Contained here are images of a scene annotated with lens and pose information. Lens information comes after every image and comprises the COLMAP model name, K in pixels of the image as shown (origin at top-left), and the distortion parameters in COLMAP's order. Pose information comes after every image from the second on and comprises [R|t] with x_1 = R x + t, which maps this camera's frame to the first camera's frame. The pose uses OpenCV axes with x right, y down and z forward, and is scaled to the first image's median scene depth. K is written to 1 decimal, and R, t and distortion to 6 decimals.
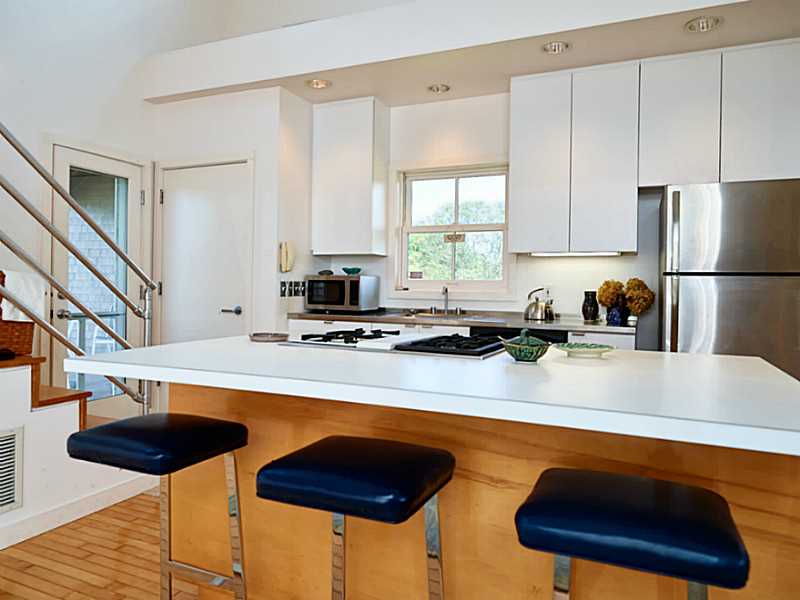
lens RADIAL K [[569.5, 0, 400.0], [0, 569.5, 300.0], [0, 0, 1]] dist [-0.001361, 0.001385]
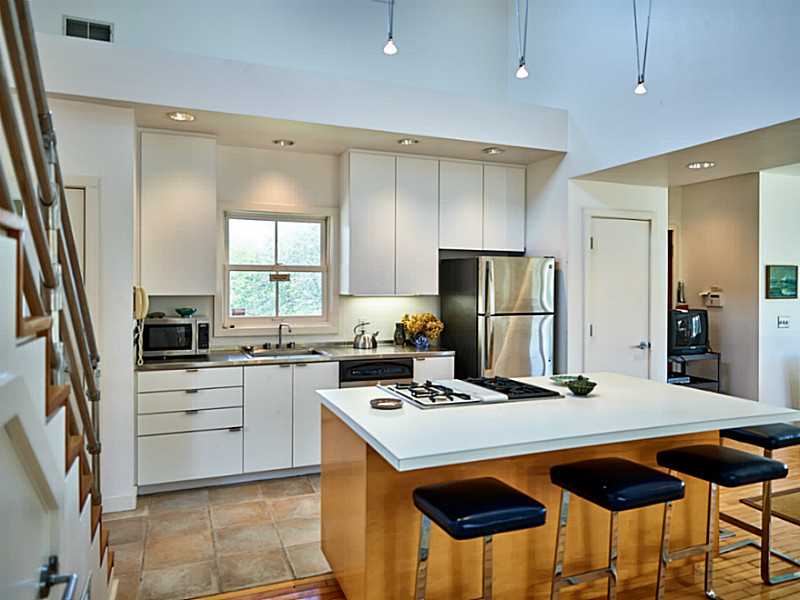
lens RADIAL K [[569.5, 0, 400.0], [0, 569.5, 300.0], [0, 0, 1]] dist [-0.001361, 0.001385]
pose [[0.685534, -0.031555, 0.727356, -0.541675], [0.020390, 0.999501, 0.024144, -0.088446], [-0.727755, -0.001721, 0.685835, 0.091922]]
